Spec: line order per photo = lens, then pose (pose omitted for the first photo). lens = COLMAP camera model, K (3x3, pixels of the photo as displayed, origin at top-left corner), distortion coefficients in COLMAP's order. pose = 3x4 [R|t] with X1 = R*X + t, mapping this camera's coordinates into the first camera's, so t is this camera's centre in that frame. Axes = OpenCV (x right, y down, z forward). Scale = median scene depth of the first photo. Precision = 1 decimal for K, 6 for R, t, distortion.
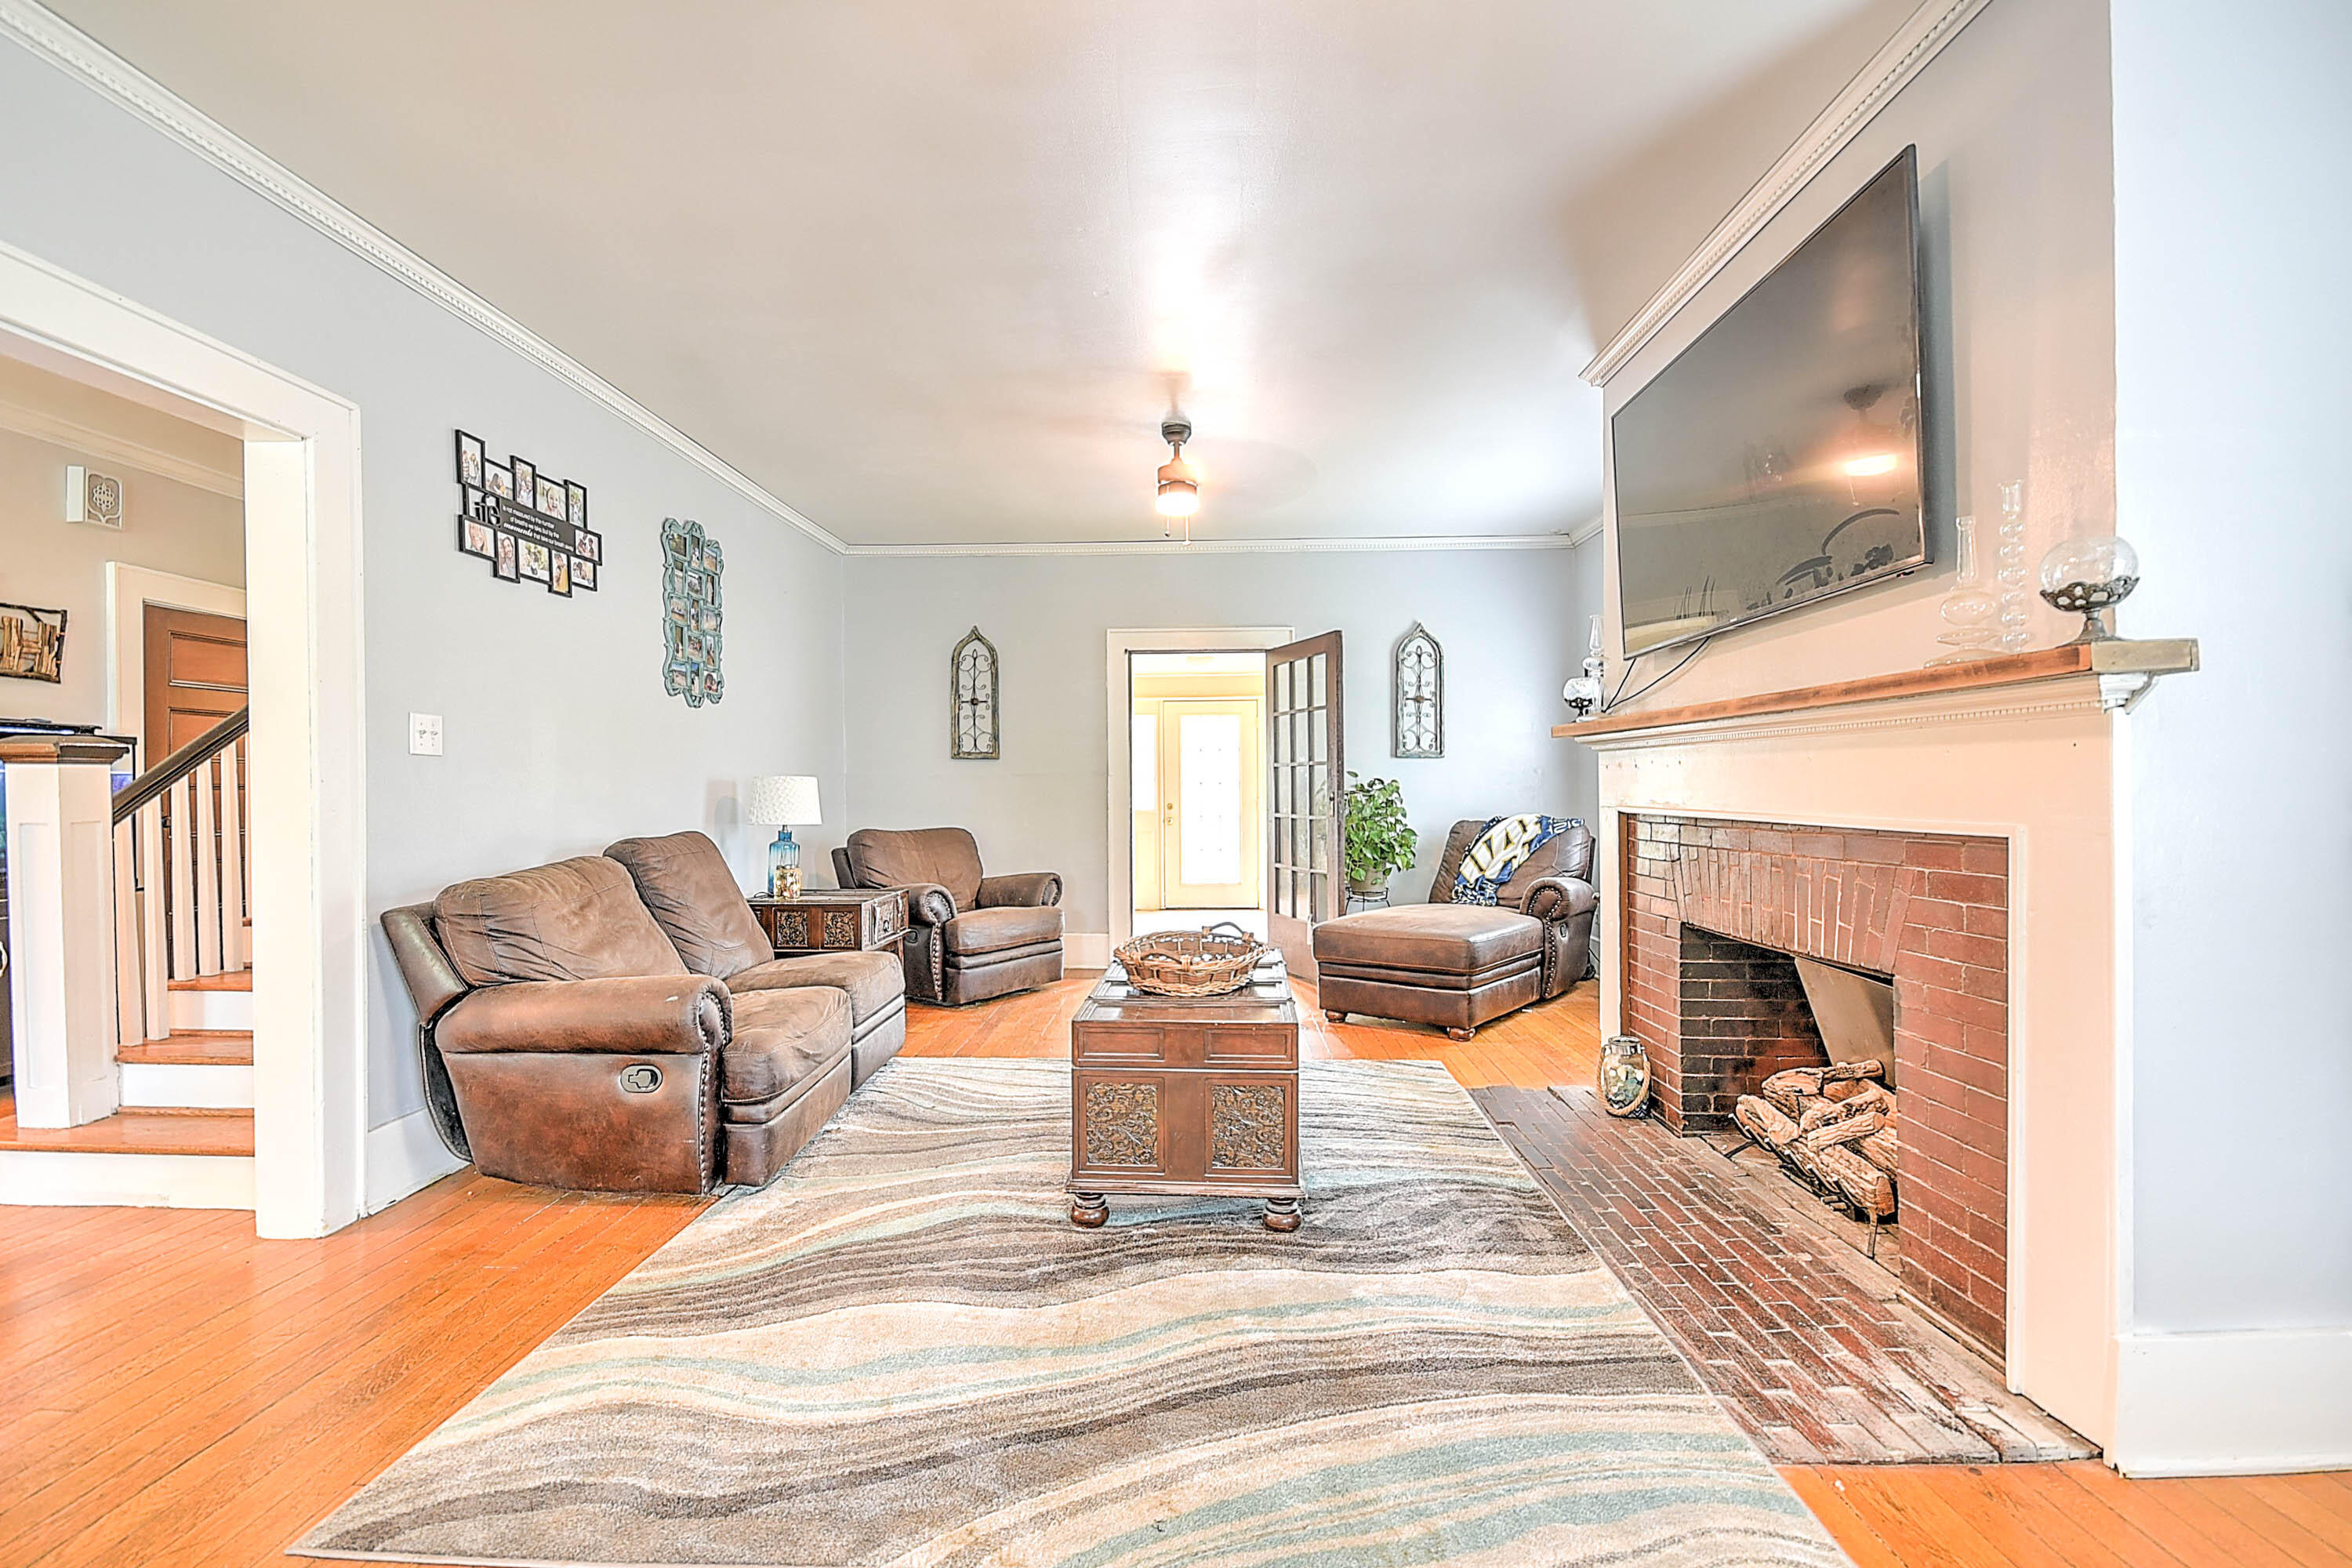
lens RADIAL K [[1027.9, 0, 1173.4], [0, 1027.9, 793.7], [0, 0, 1]] dist [0.010396, -0.003073]
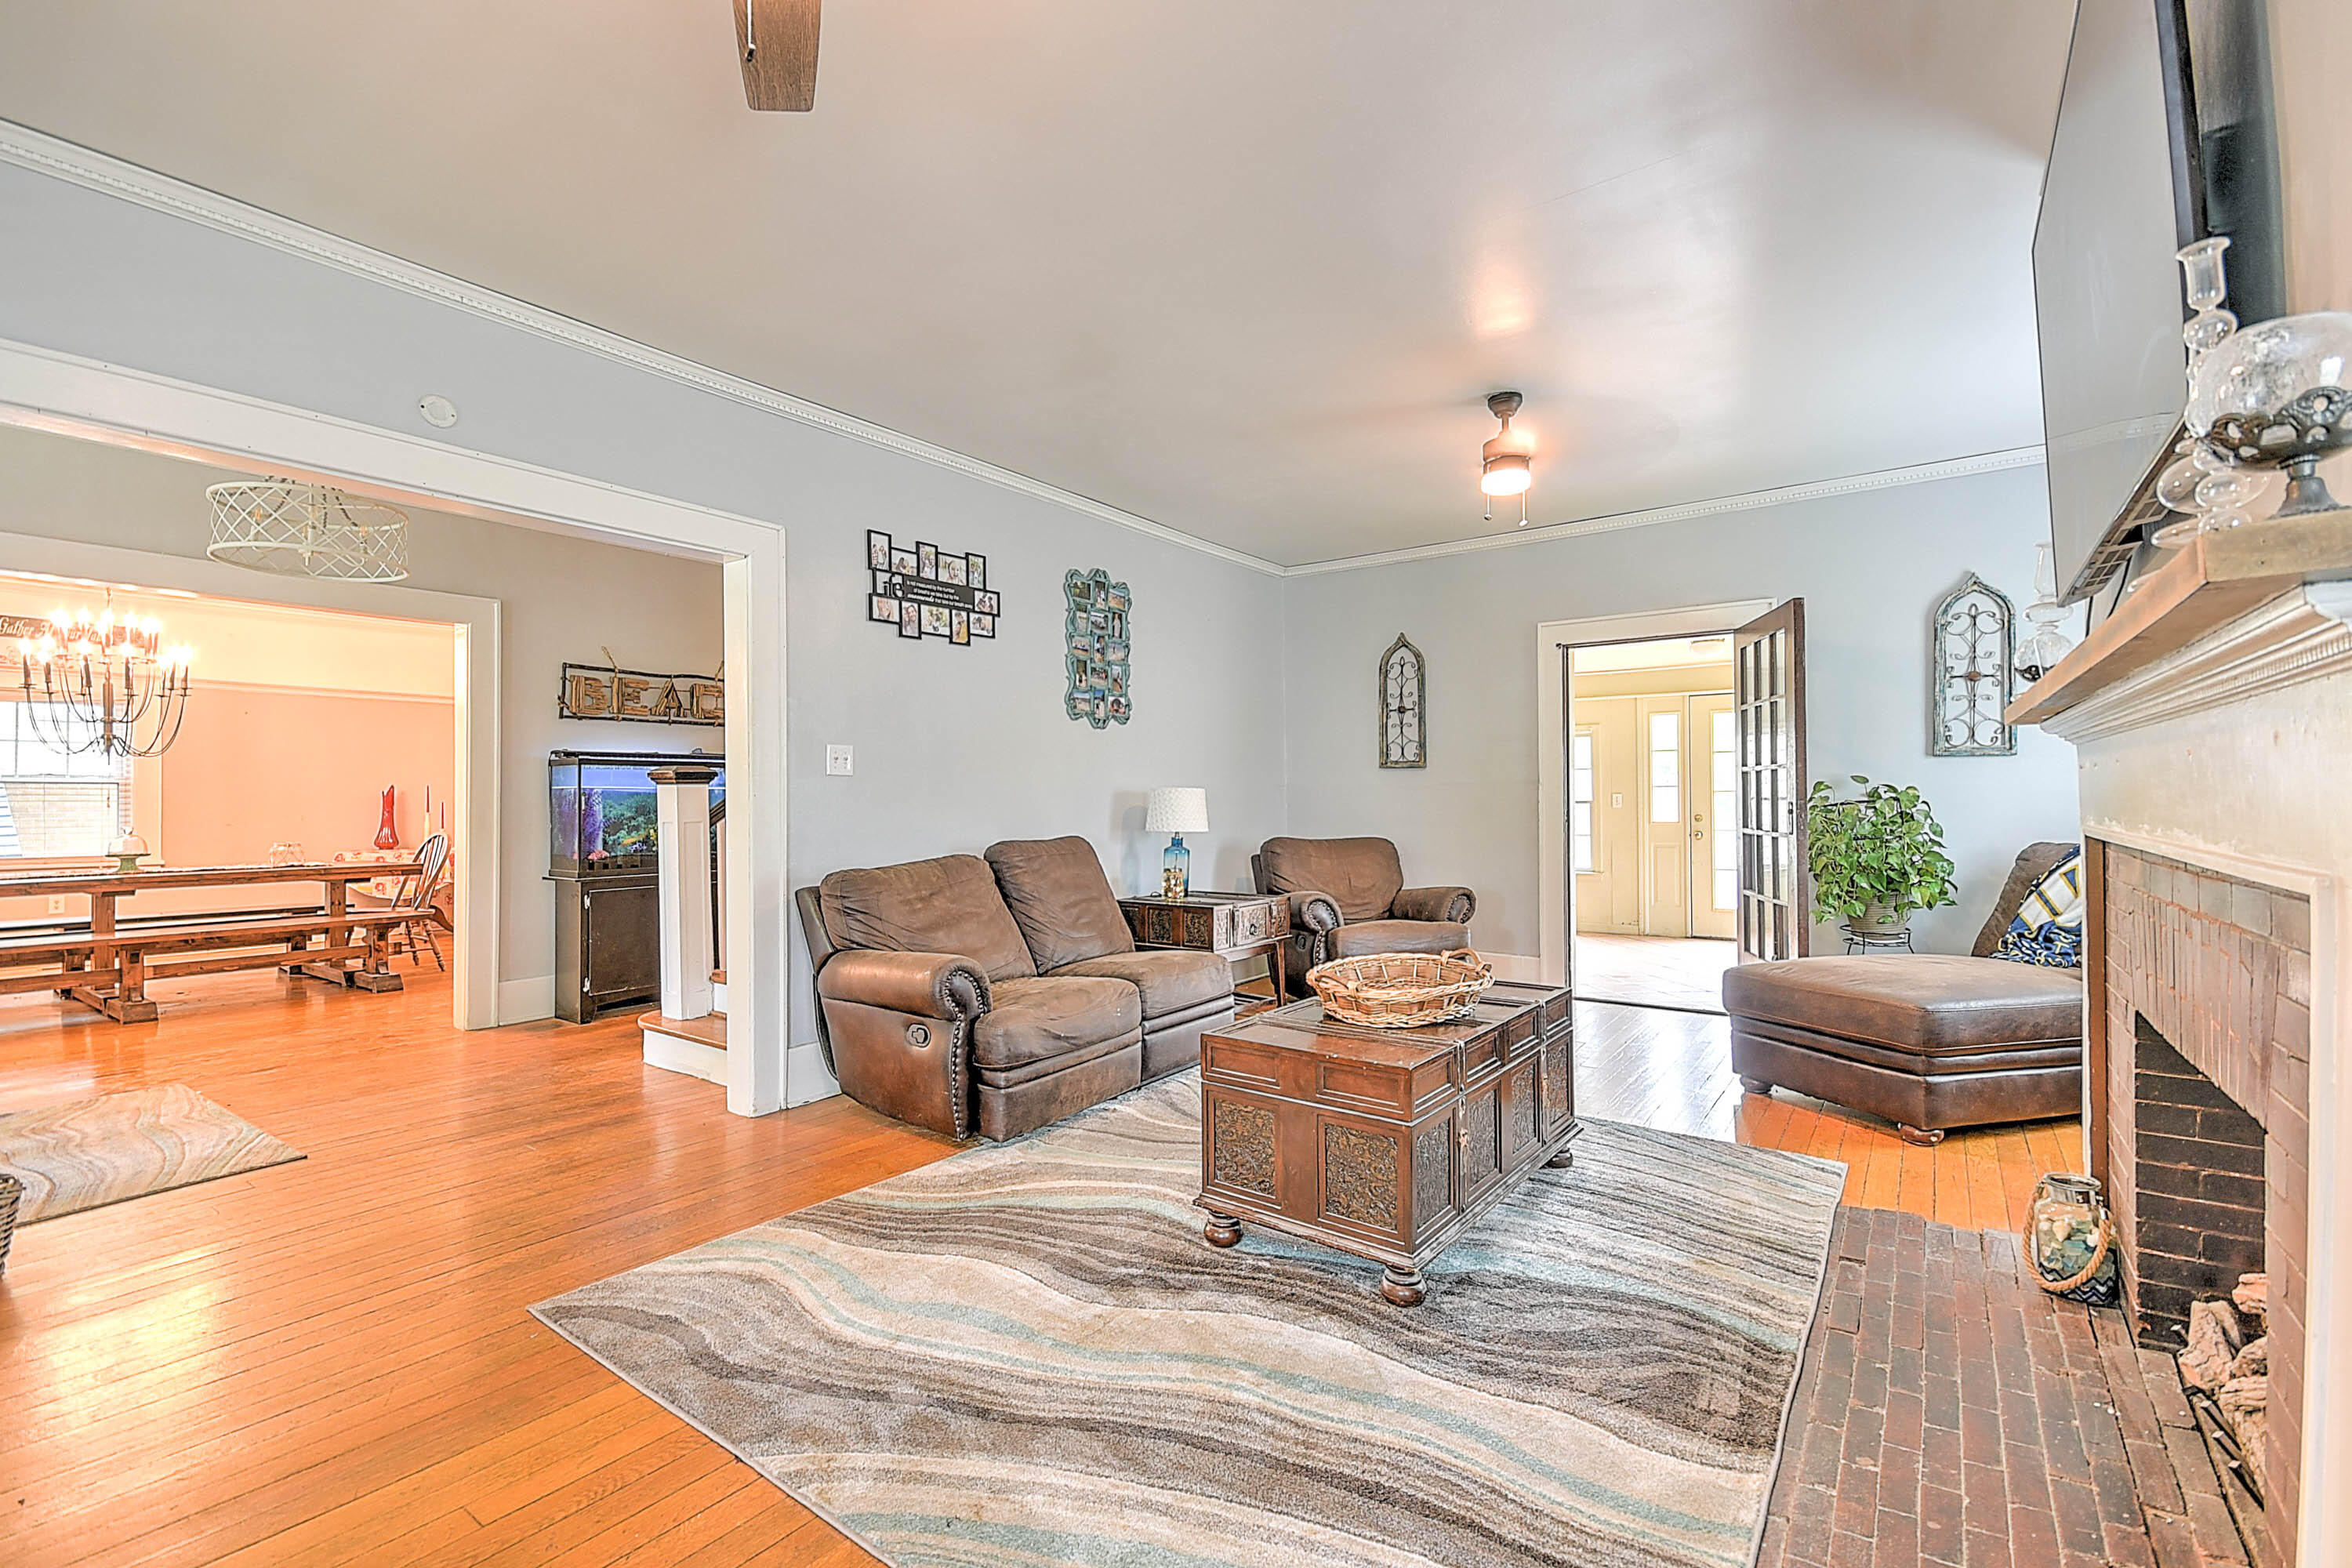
lens RADIAL K [[1027.9, 0, 1173.8], [0, 1027.9, 791.4], [0, 0, 1]] dist [0.010396, -0.003073]
pose [[0.823568, -0.004172, -0.567202, 0.355309], [-0.001122, 0.999959, -0.008985, -0.003985], [0.567217, 0.008036, 0.823529, 0.128372]]
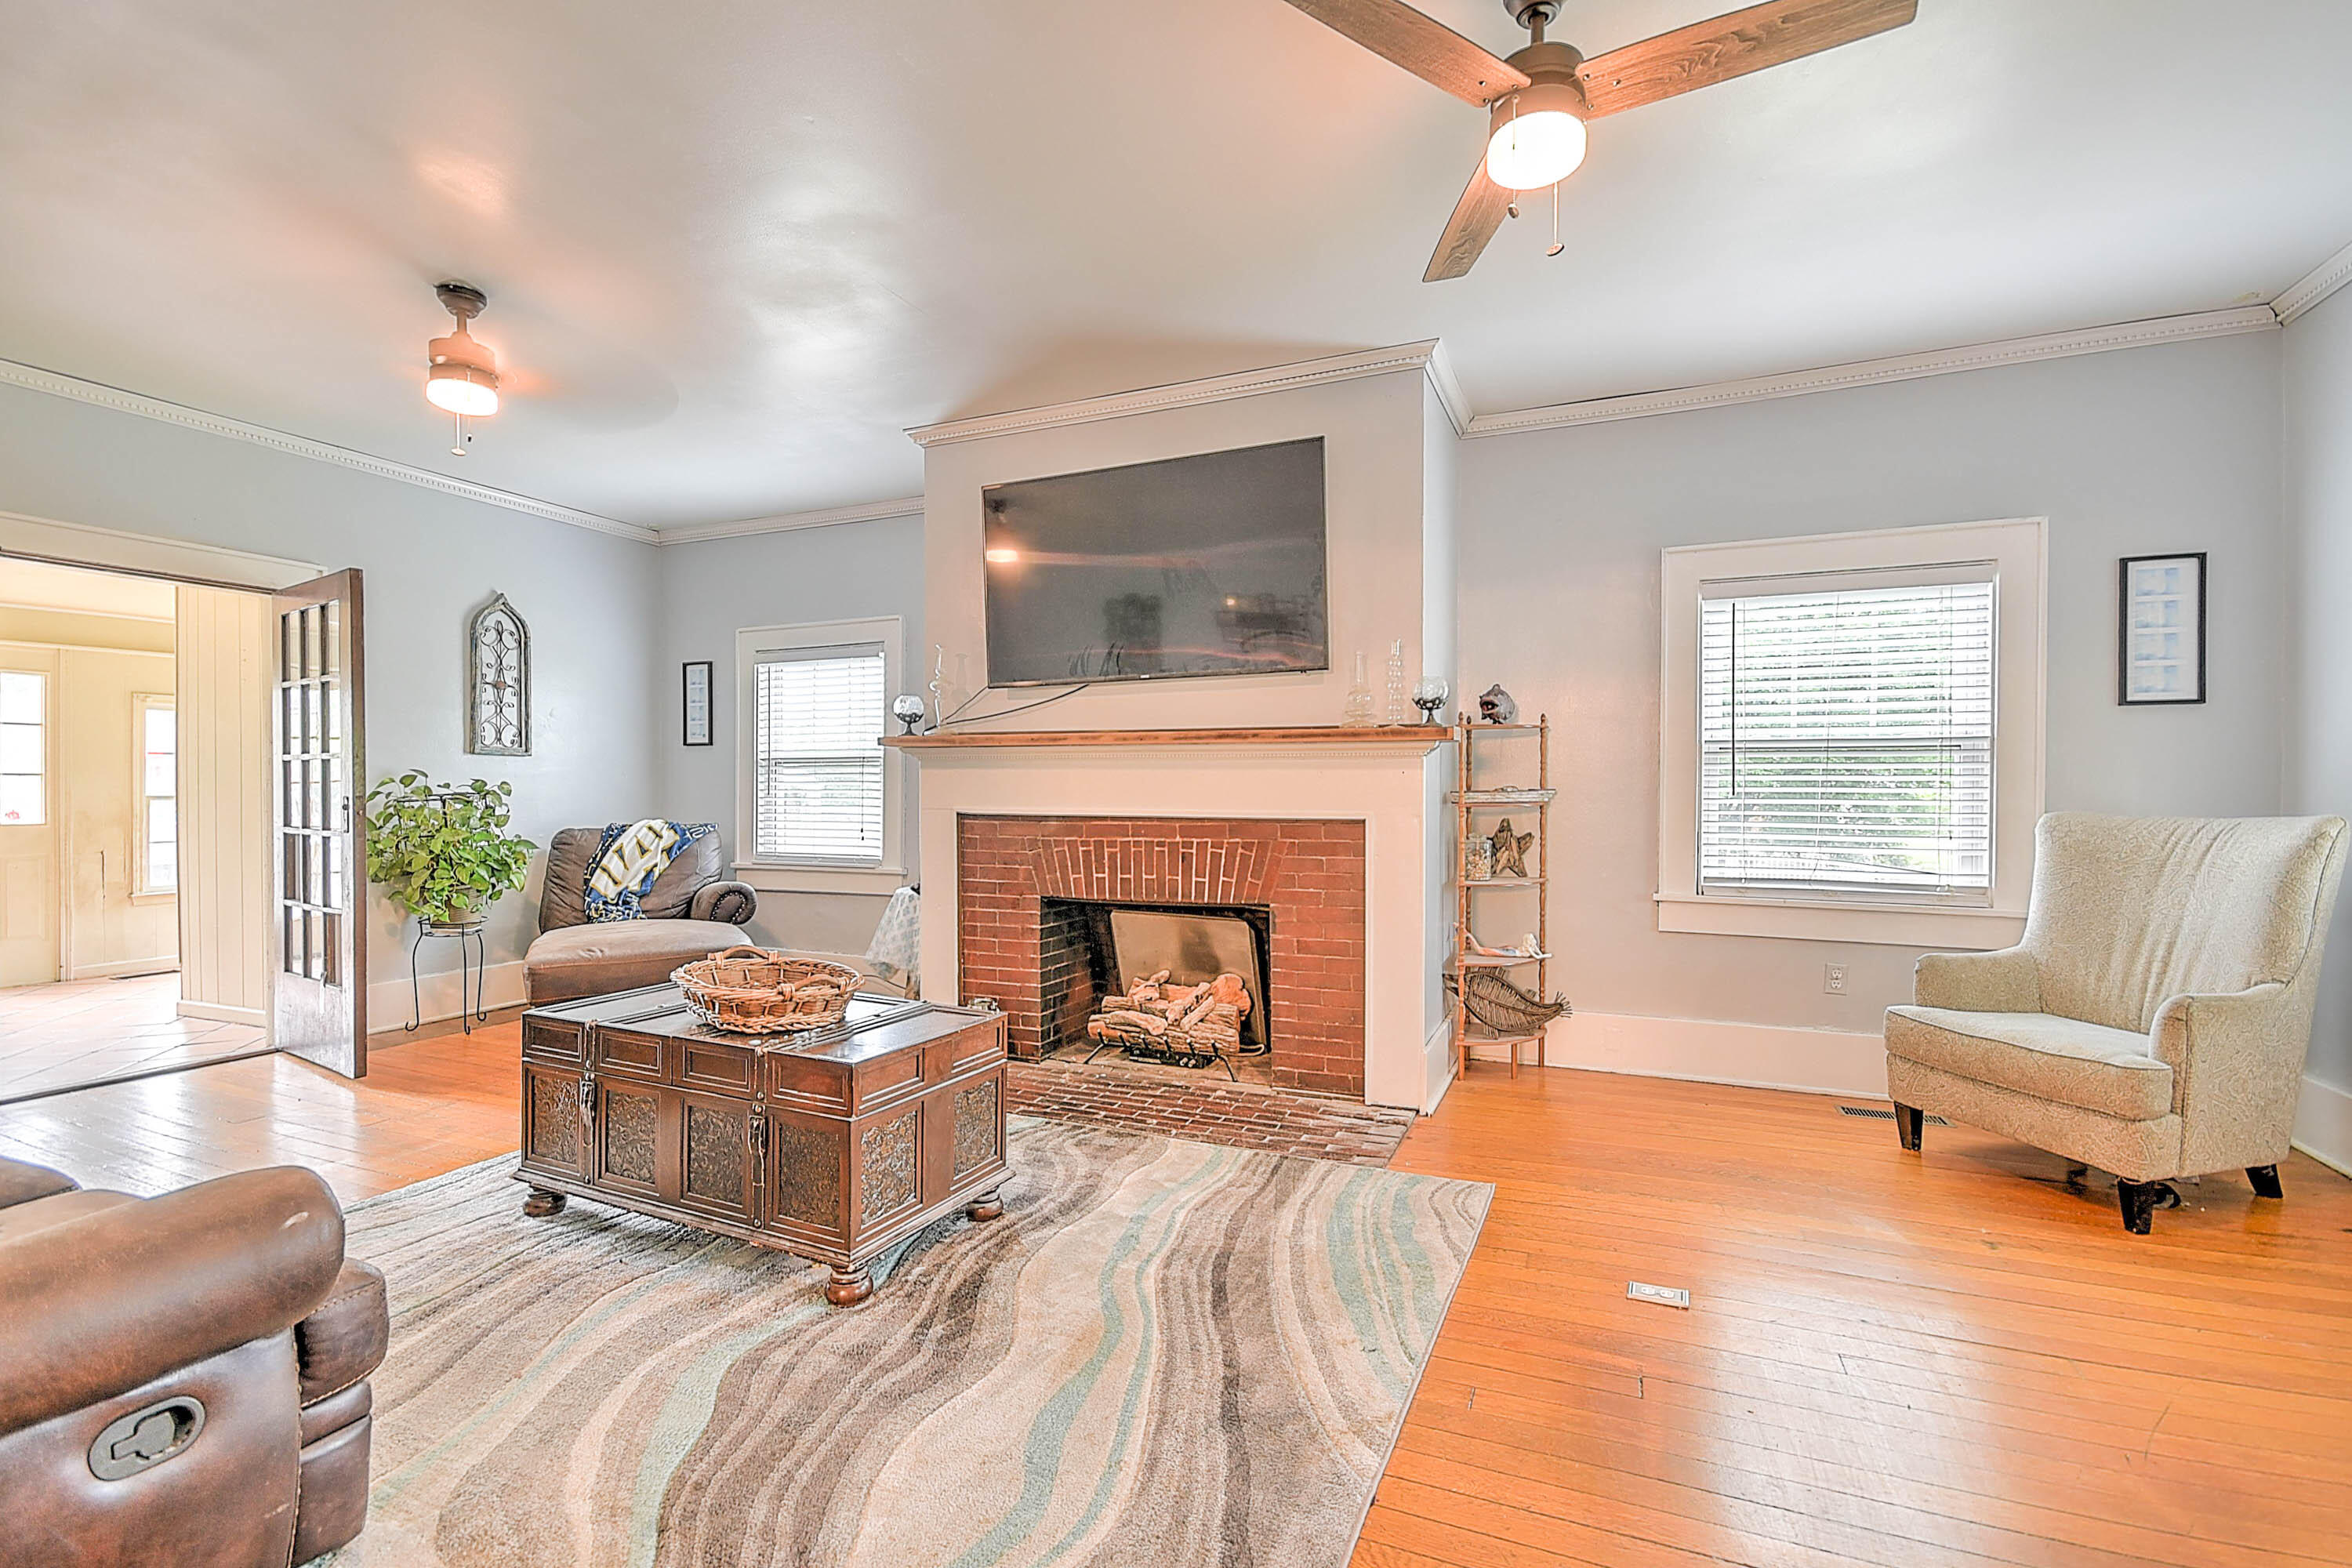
lens RADIAL K [[1027.9, 0, 1185.6], [0, 1027.9, 790.5], [0, 0, 1]] dist [0.010396, -0.003073]
pose [[0.369158, 0.006489, 0.929344, -0.627685], [0.001488, 0.999970, -0.007573, 0.000750], [-0.929365, 0.004179, 0.369137, 0.340958]]
